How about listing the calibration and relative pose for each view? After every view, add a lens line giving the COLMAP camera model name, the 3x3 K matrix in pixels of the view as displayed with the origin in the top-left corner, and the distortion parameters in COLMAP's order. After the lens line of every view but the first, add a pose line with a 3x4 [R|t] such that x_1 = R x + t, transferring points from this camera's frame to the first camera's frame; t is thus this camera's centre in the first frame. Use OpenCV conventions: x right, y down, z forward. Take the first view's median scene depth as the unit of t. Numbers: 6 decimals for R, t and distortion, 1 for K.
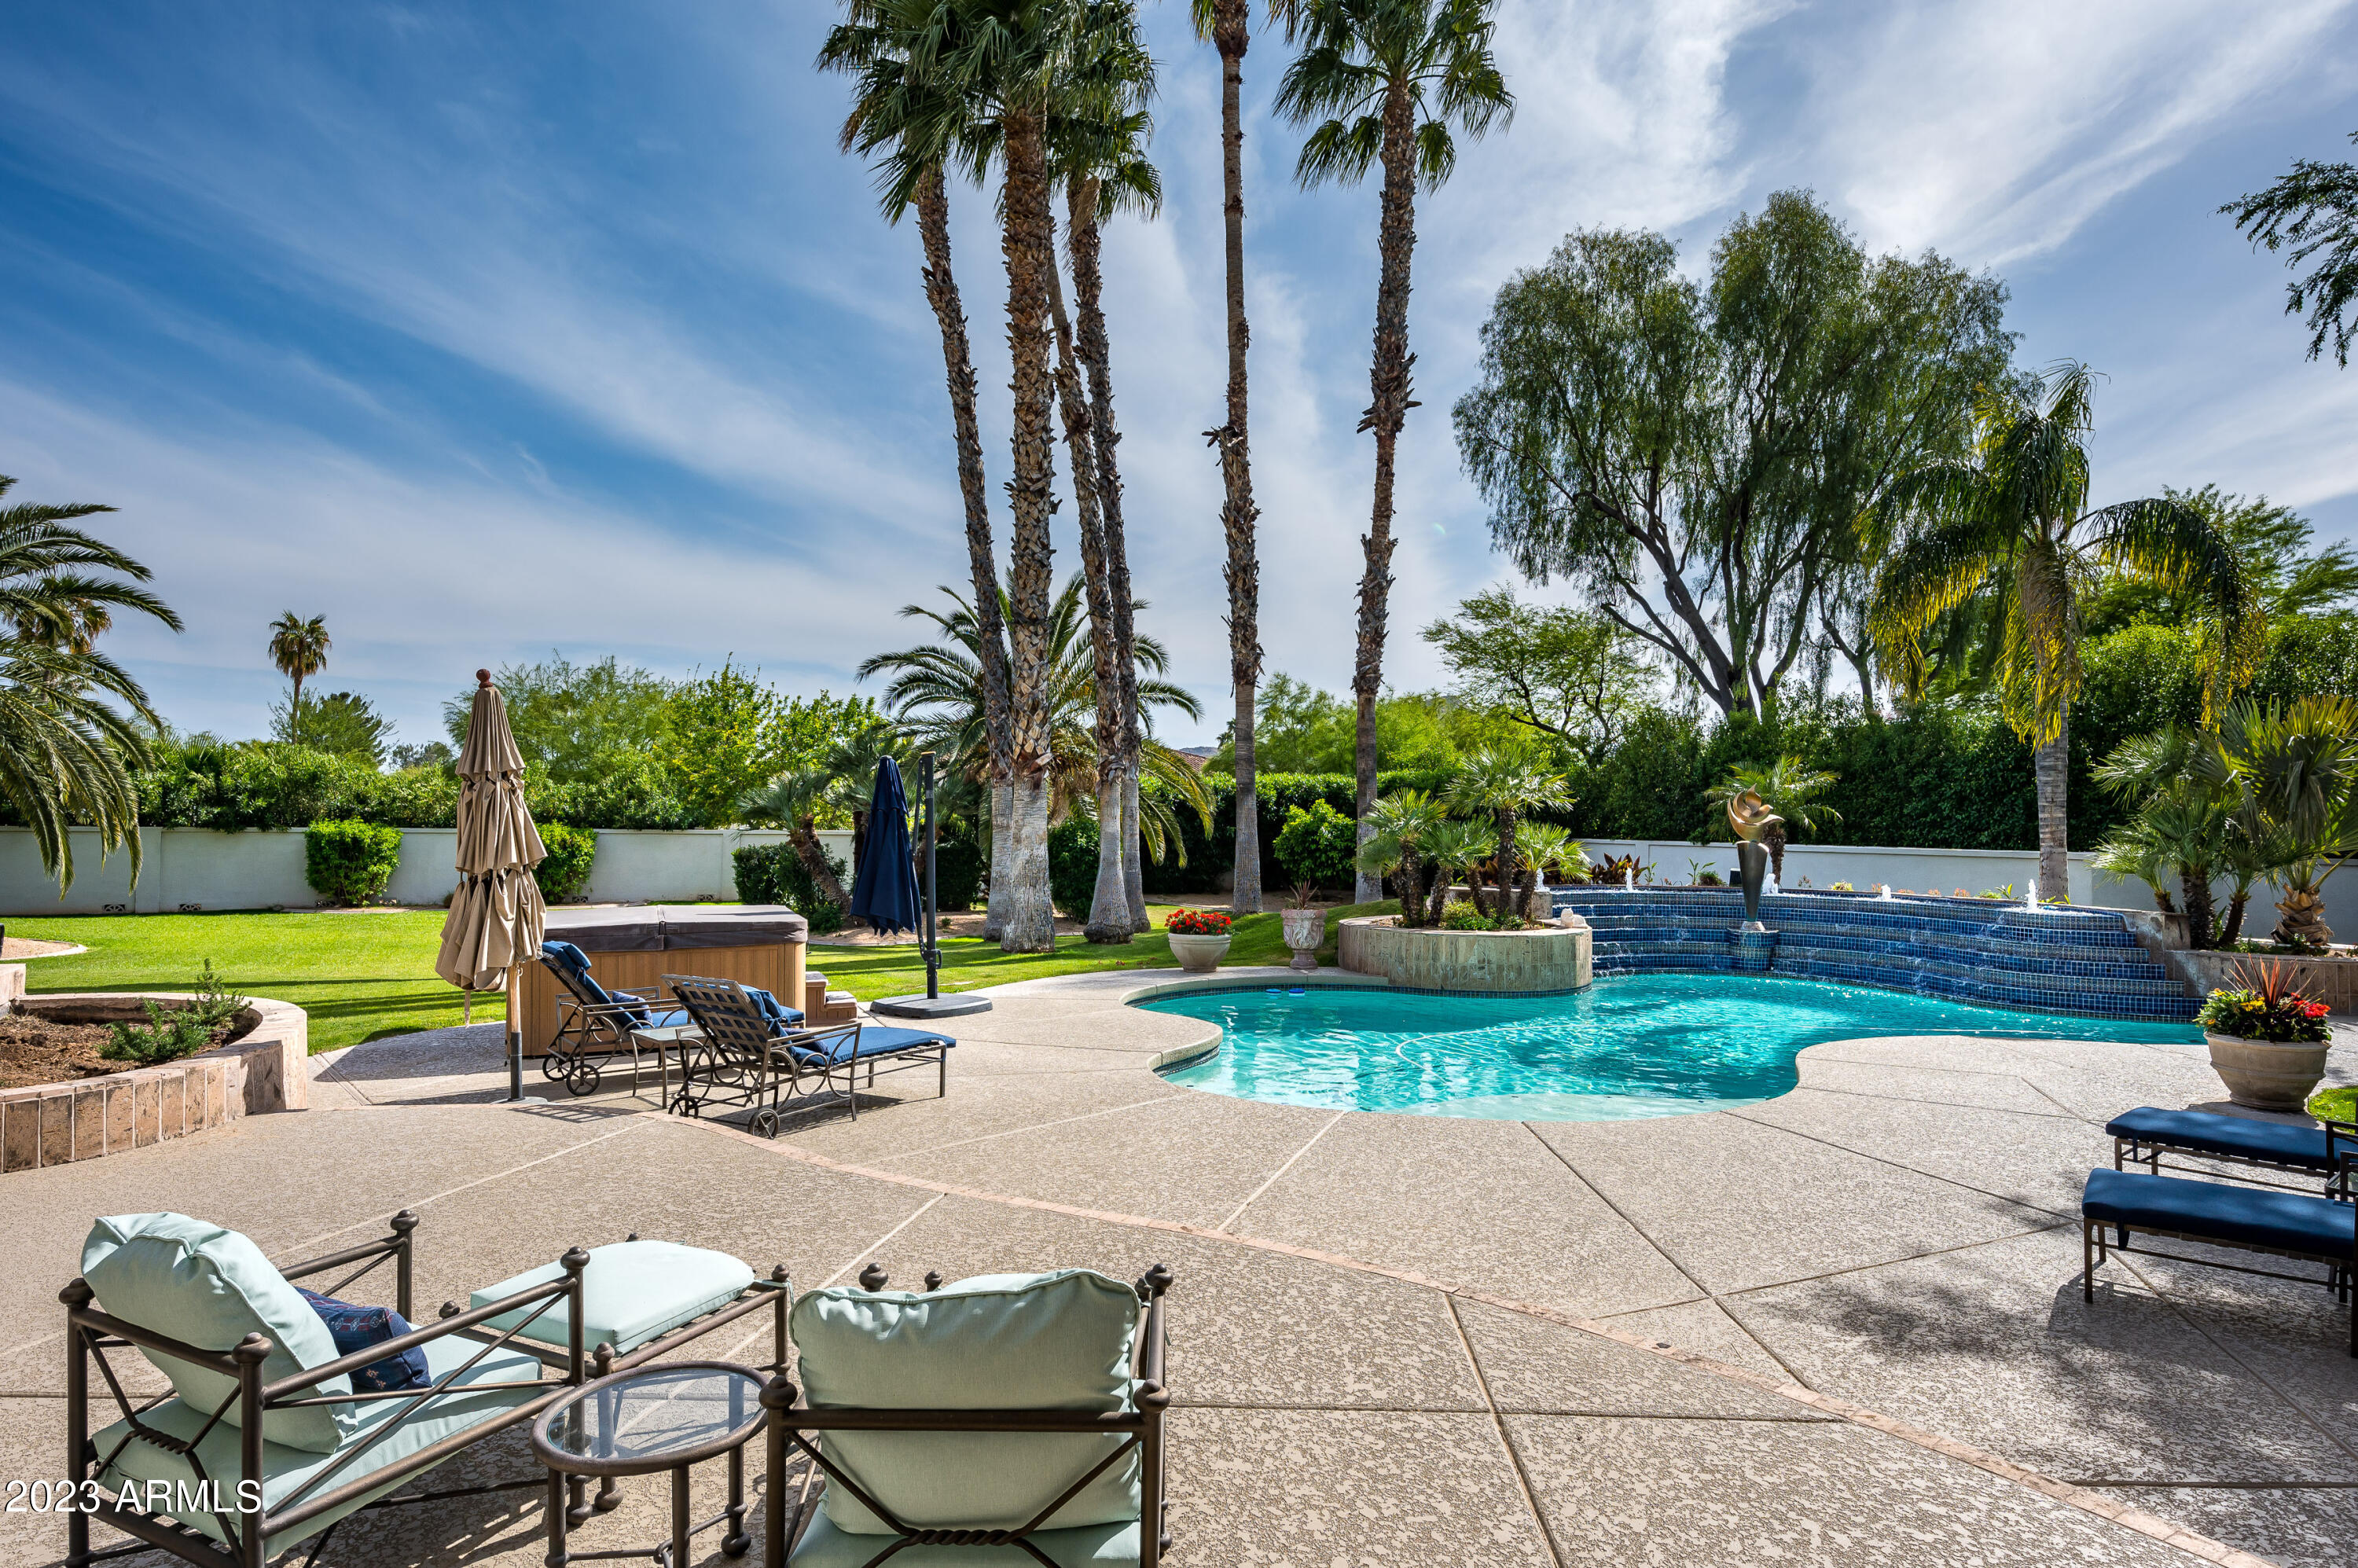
lens RADIAL K [[1280.2, 0, 1170.3], [0, 1280.2, 791.4], [0, 0, 1]] dist [0.010829, -0.005660]
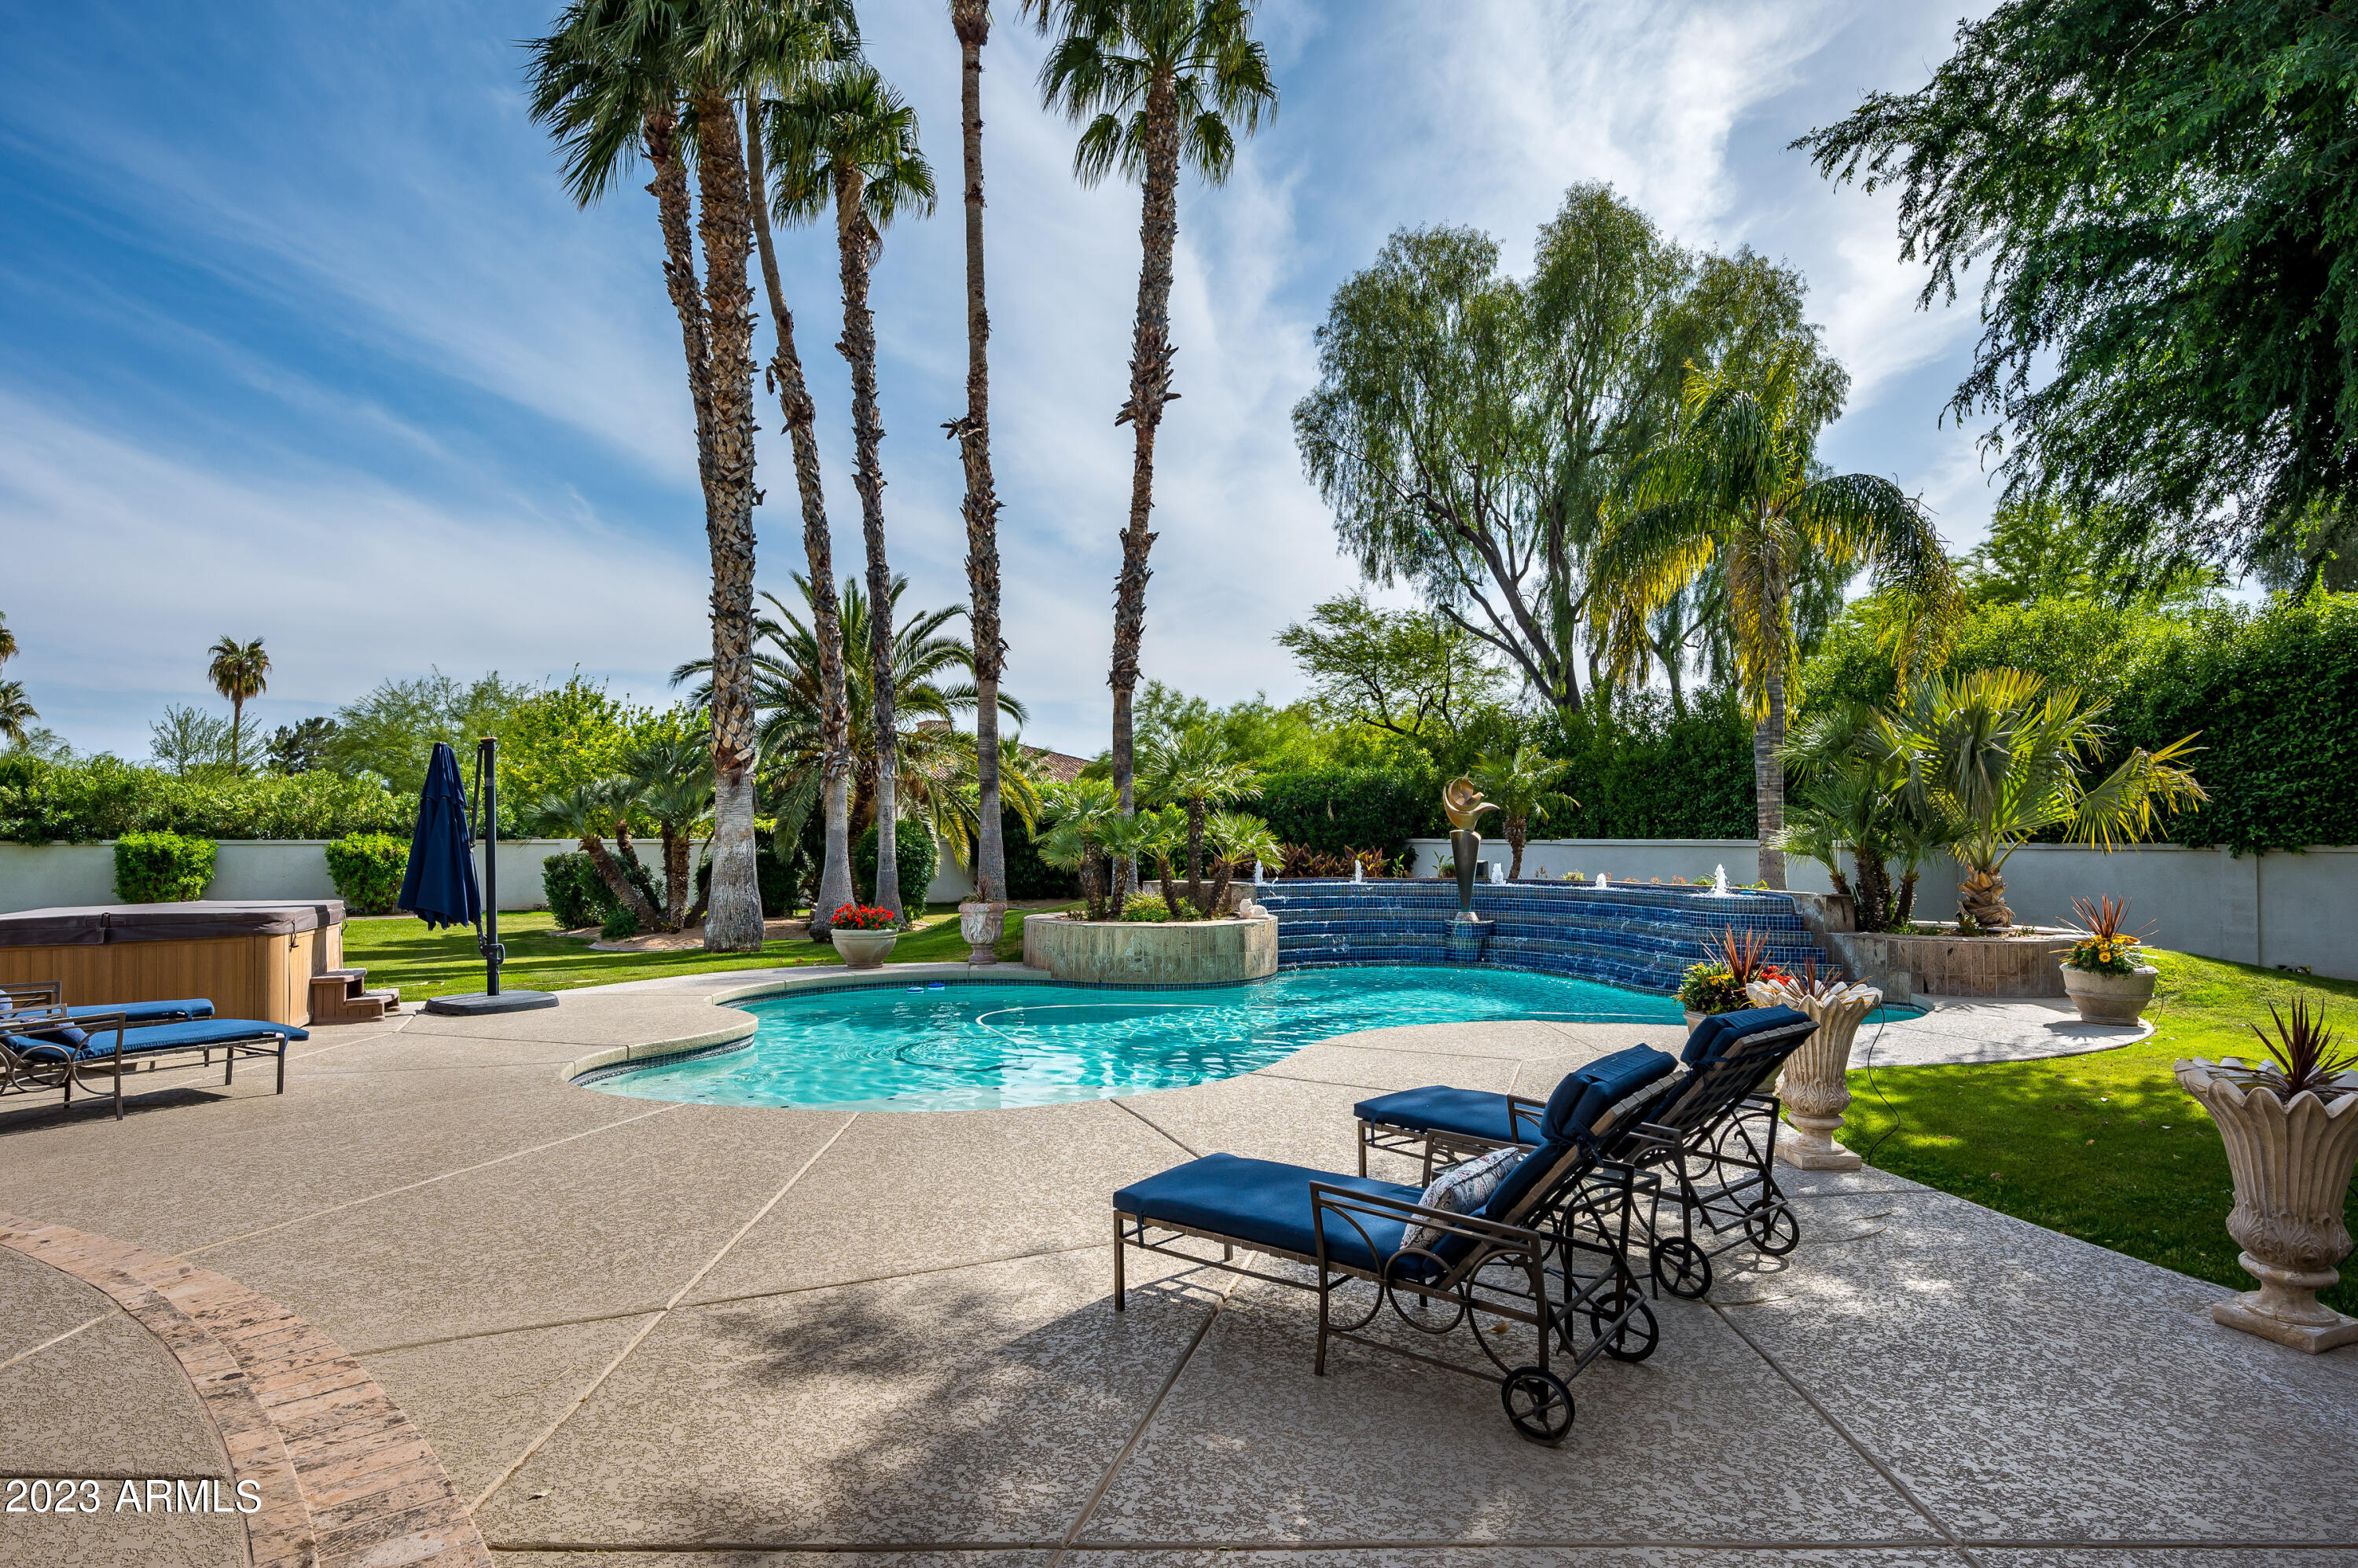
lens RADIAL K [[1223.7, 0, 1225.0], [0, 1223.7, 816.7], [0, 0, 1]] dist [0.001960, 0.000395]
pose [[0.999930, -0.011038, -0.004193, 0.228579], [0.011050, 0.999935, 0.002973, 0.019891], [0.004160, -0.003019, 0.999987, 0.054428]]
